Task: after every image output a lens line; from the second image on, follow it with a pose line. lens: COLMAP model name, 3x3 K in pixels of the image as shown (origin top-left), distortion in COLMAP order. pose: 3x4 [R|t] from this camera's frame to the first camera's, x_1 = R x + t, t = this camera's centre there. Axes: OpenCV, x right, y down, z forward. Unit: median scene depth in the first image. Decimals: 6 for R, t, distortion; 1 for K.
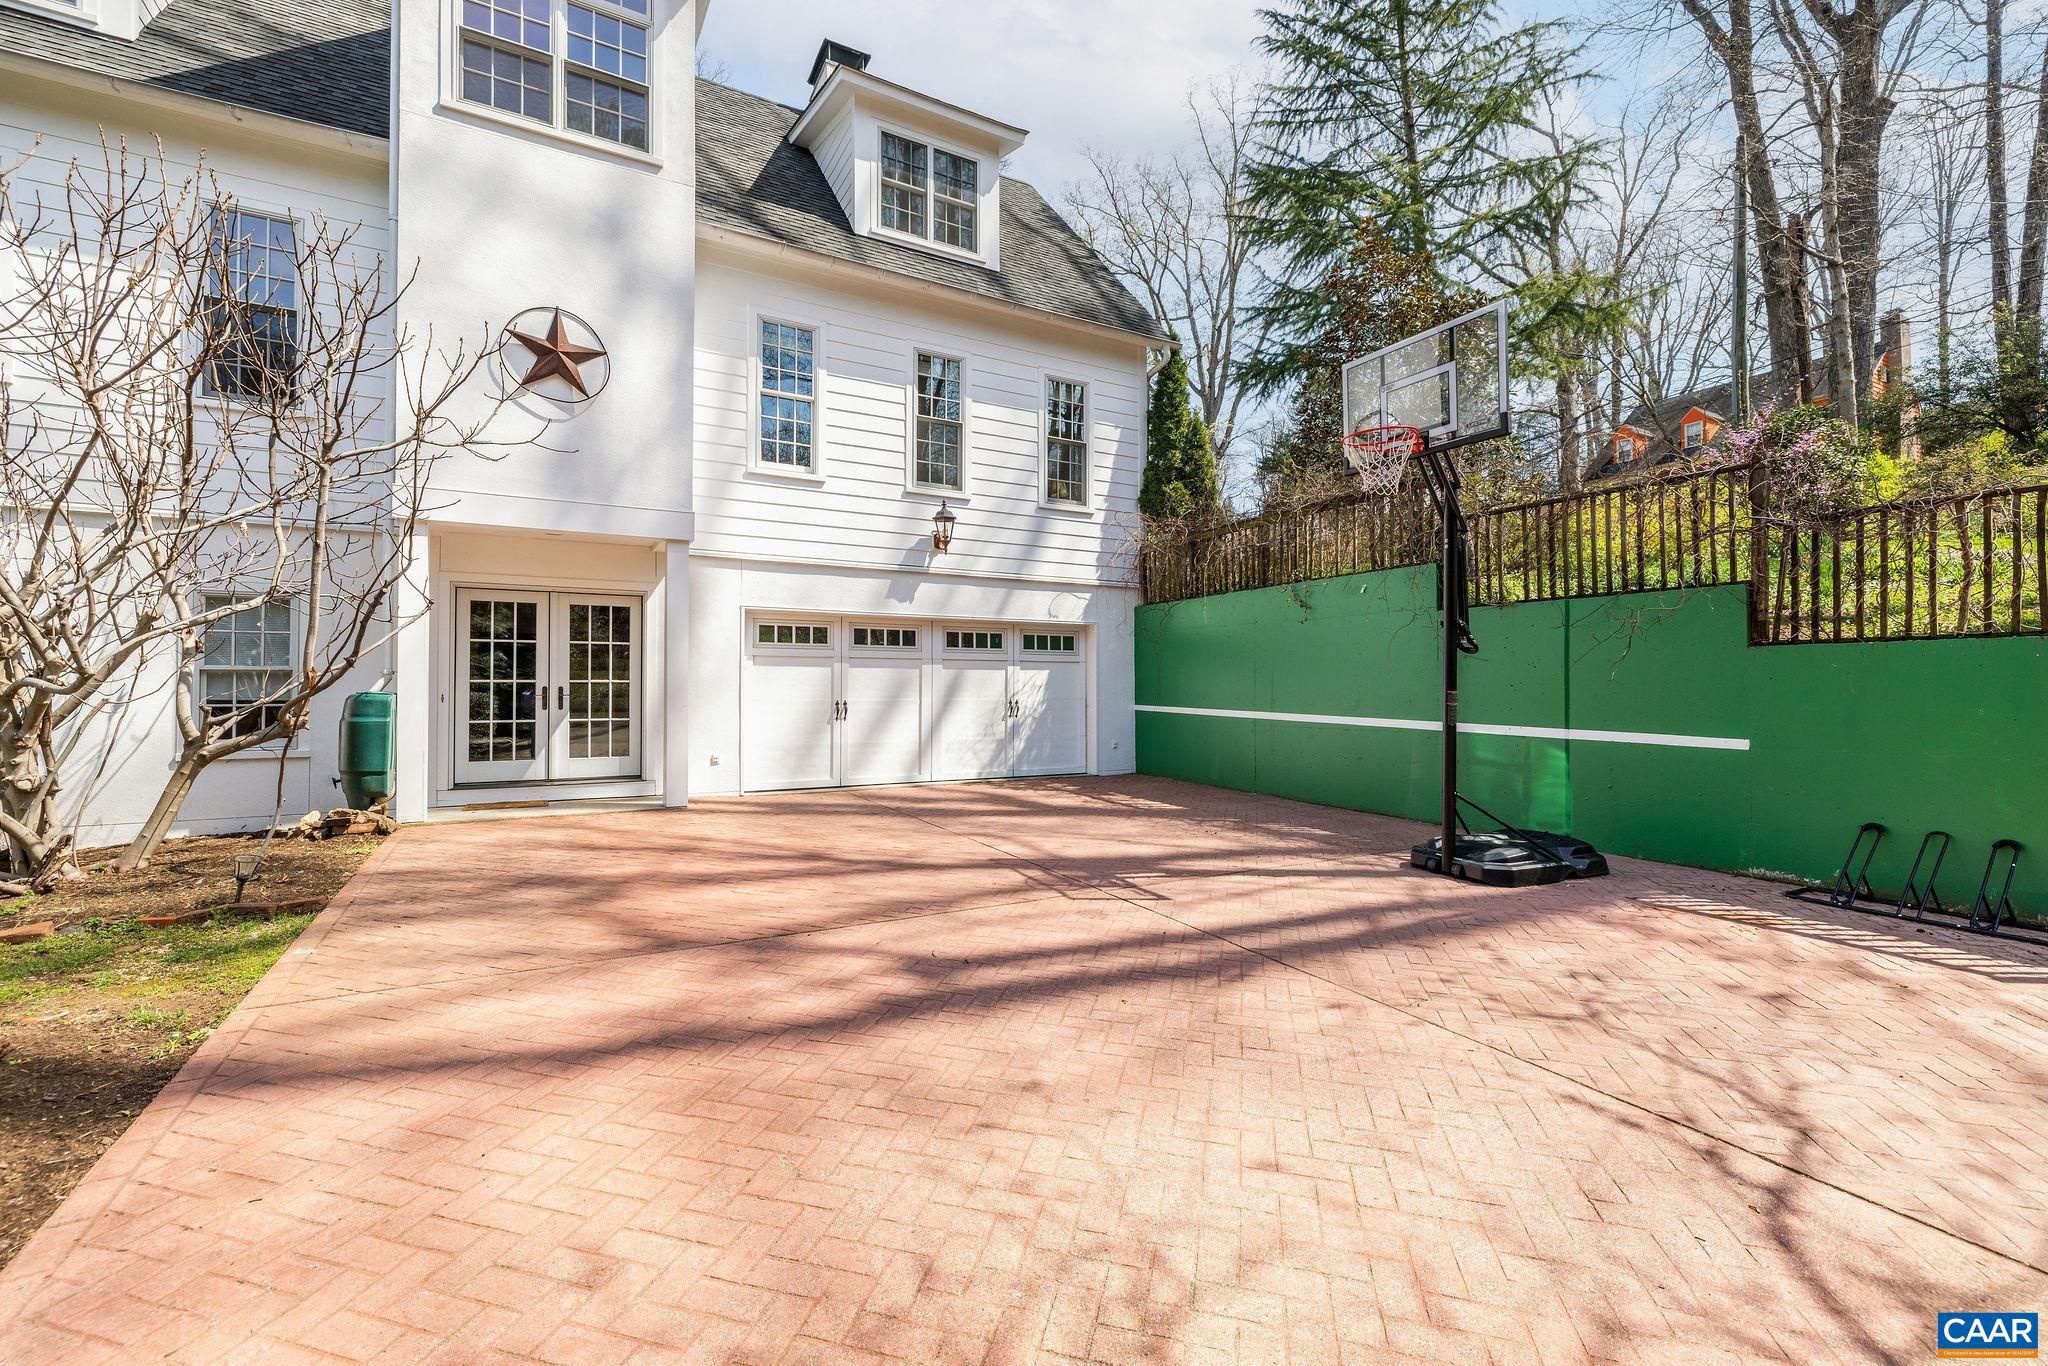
lens RADIAL K [[844.9, 0, 1024.0], [0, 844.9, 683.0], [0, 0, 1]] dist [-0.000727, -0.000147]
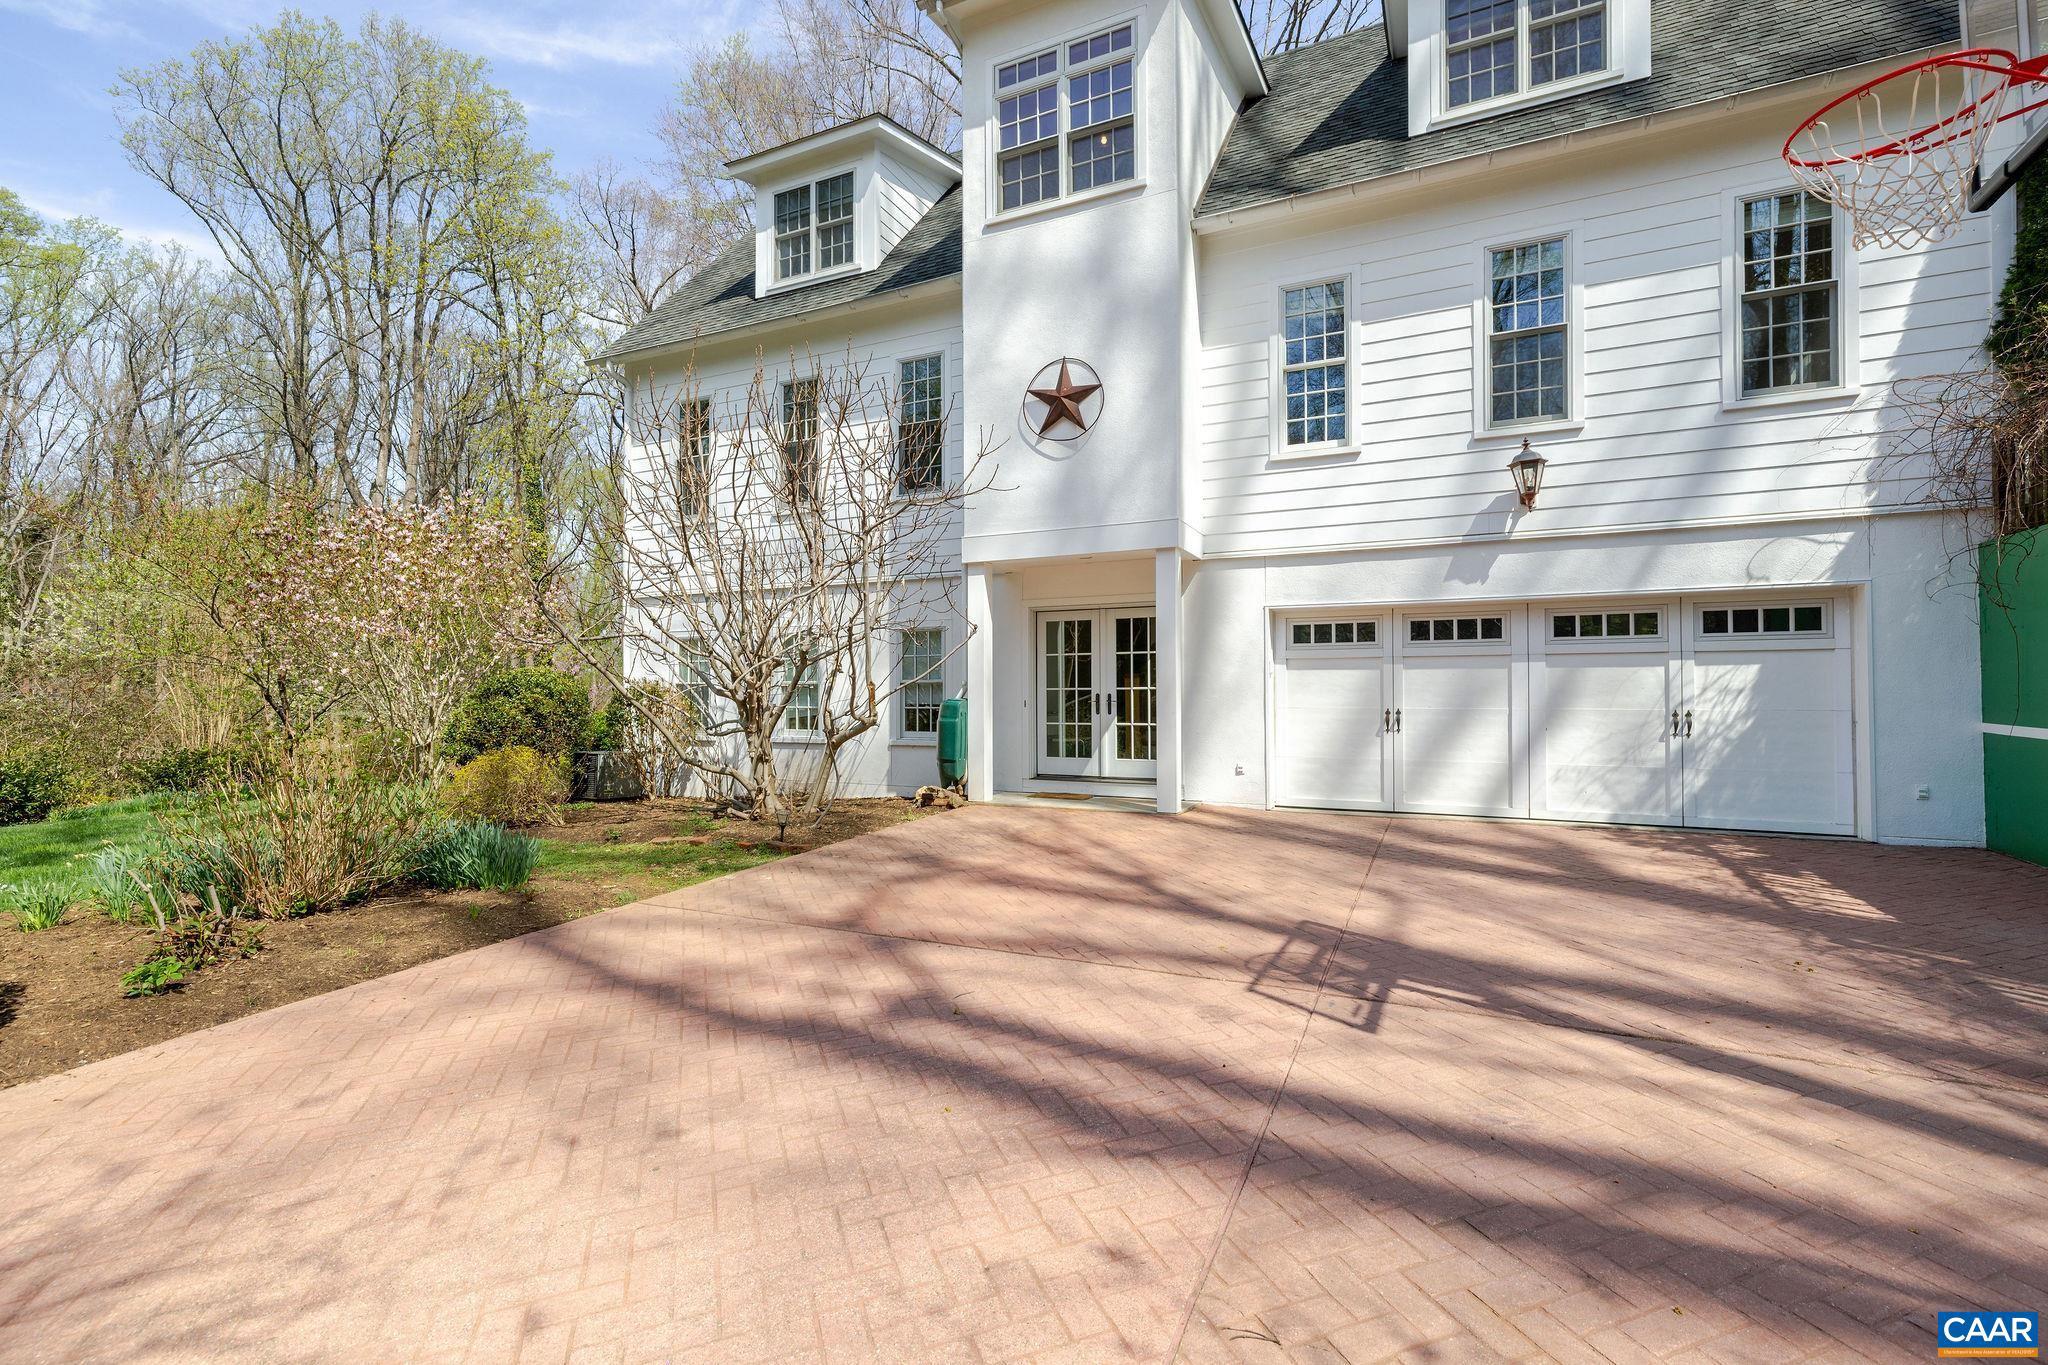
lens RADIAL K [[882.4, 0, 1024.0], [0, 882.4, 682.5], [0, 0, 1]] dist [0.011216, 0.000120]
pose [[0.593969, -0.011629, -0.804404, 0.318930], [0.009633, 0.999927, -0.007343, -0.002785], [0.804430, -0.003388, 0.594038, 0.227225]]
